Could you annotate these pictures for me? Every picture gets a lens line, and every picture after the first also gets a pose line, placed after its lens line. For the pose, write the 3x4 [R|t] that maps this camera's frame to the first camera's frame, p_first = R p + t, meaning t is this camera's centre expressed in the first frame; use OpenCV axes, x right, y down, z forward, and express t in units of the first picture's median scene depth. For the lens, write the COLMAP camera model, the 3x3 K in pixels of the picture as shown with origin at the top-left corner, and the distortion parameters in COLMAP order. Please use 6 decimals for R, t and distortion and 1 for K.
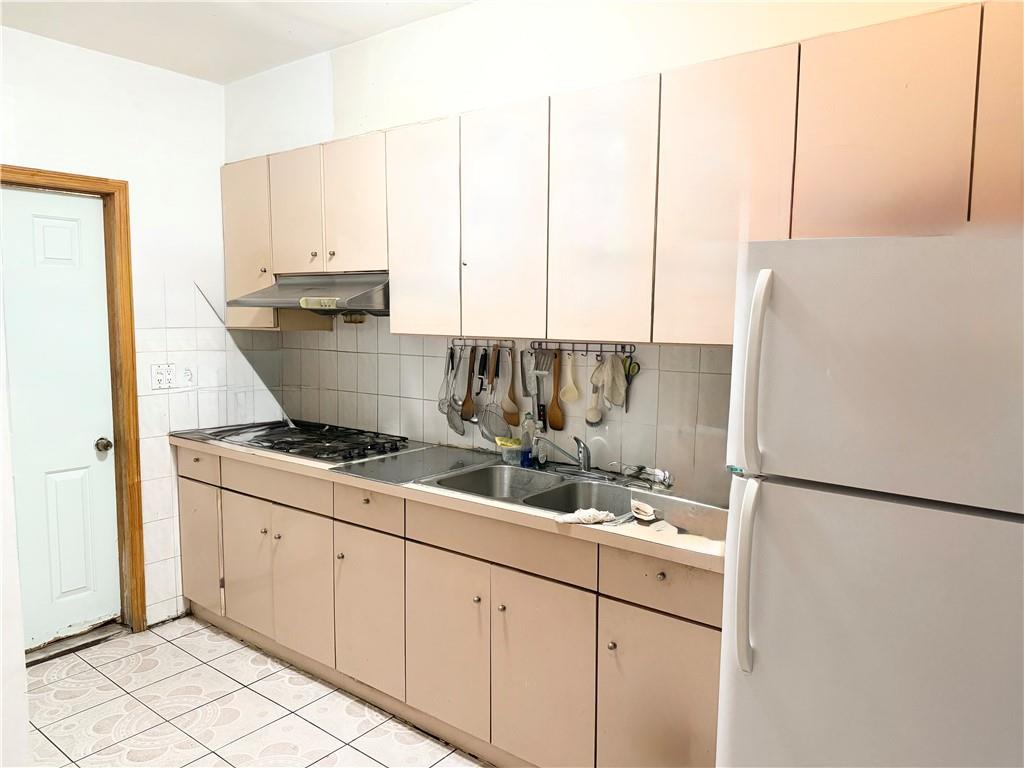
lens RADIAL K [[702.7, 0, 518.1], [0, 702.7, 390.4], [0, 0, 1]] dist [0.038038, -0.048543]
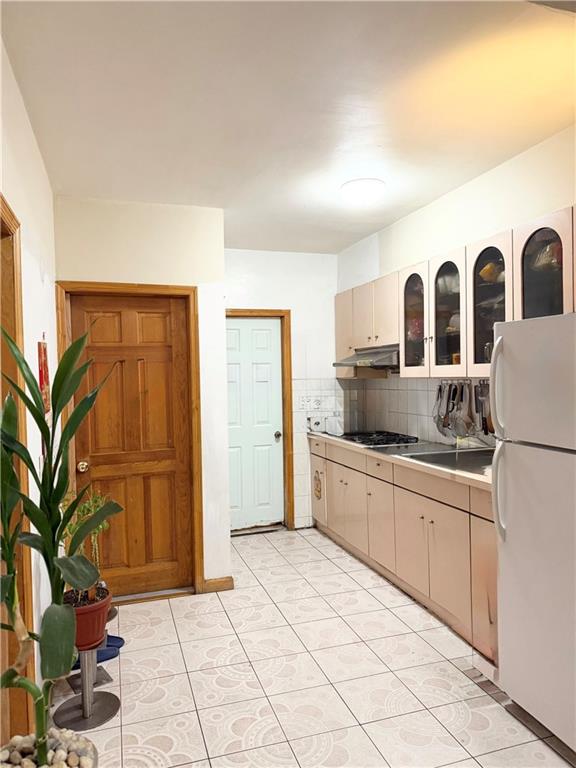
lens RADIAL K [[527.1, 0, 295.2], [0, 527.1, 385.9], [0, 0, 1]] dist [0.038038, -0.048543]
pose [[0.831660, -0.017382, -0.555013, 0.333460], [-0.027638, 0.996975, -0.072637, 0.045585], [0.554597, 0.075749, 0.828664, -0.280483]]
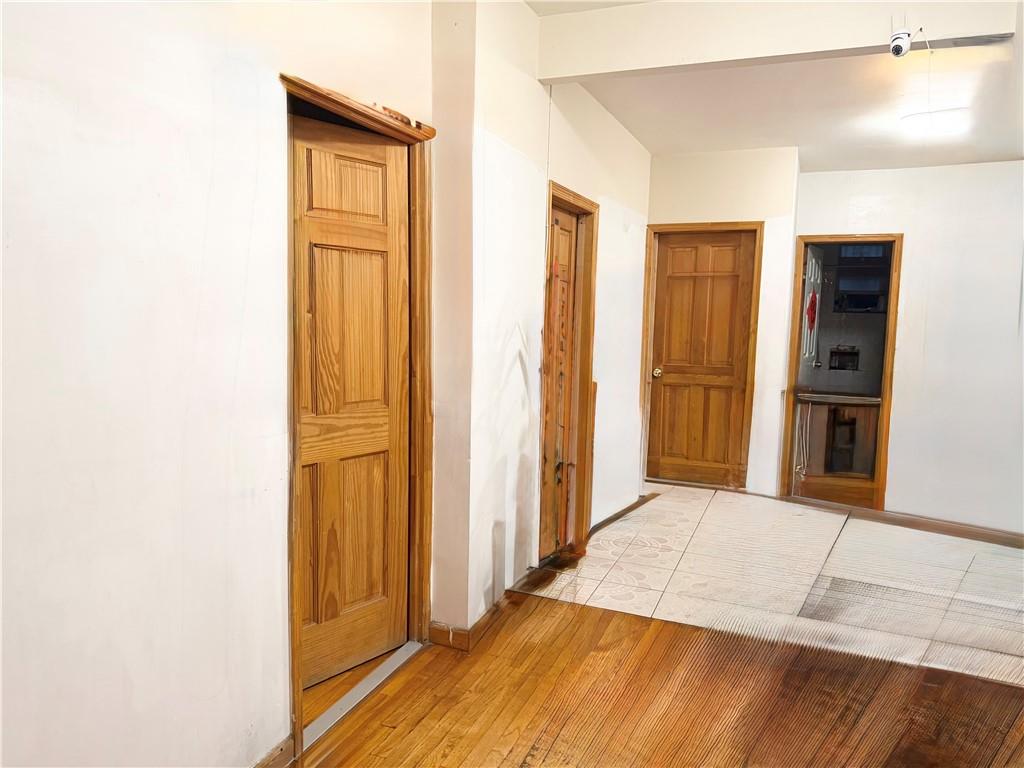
lens RADIAL K [[702.7, 0, 509.2], [0, 702.7, 385.3], [0, 0, 1]] dist [0.038038, -0.048543]
pose [[0.249776, 0.093471, -0.963782, 1.036482], [-0.114851, 0.991164, 0.066361, 0.100117], [0.961468, 0.094116, 0.258304, -0.448337]]
